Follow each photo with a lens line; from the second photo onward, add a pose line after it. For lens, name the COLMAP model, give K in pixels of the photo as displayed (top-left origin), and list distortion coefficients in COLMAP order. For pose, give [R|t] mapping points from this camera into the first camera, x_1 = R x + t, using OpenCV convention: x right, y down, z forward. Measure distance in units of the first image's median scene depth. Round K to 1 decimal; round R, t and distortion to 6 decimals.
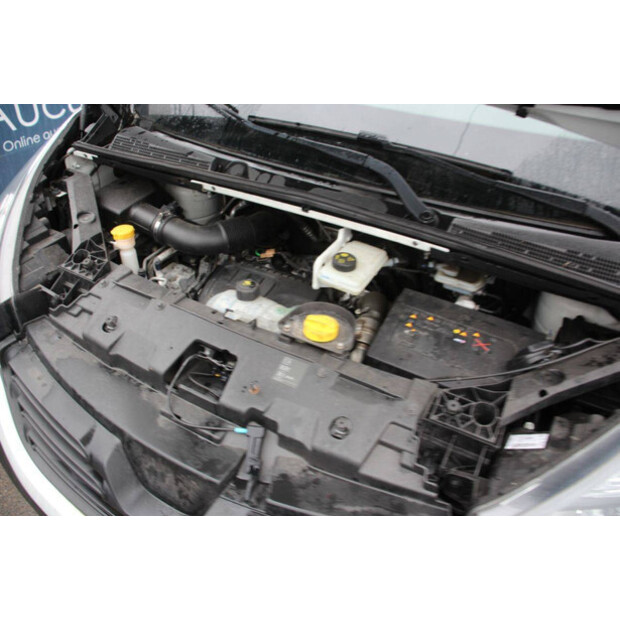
lens RADIAL K [[518.0, 0, 312.0], [0, 518.0, 310.3], [0, 0, 1]] dist [-0.120481, 0.058140]
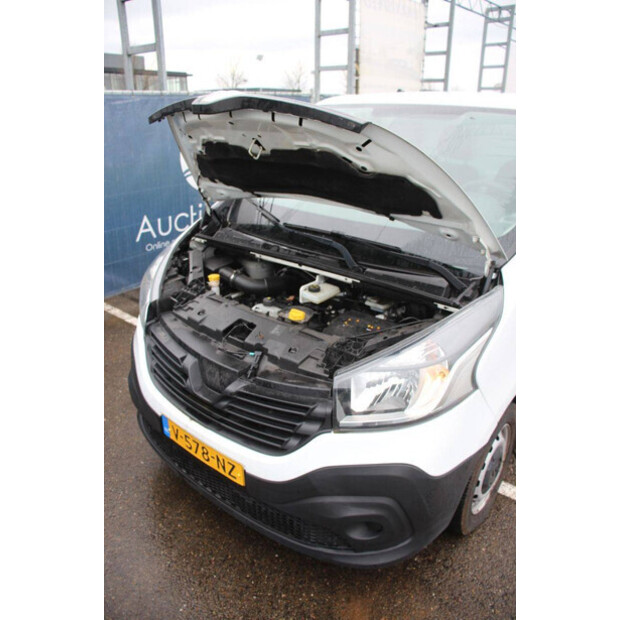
lens RADIAL K [[518.0, 0, 309.6], [0, 518.0, 310.0], [0, 0, 1]] dist [-0.120481, 0.058140]
pose [[0.980950, 0.052159, -0.187127, 0.415657], [-0.096717, 0.966536, -0.237601, 0.459557], [0.168472, 0.251173, 0.953168, -0.902114]]
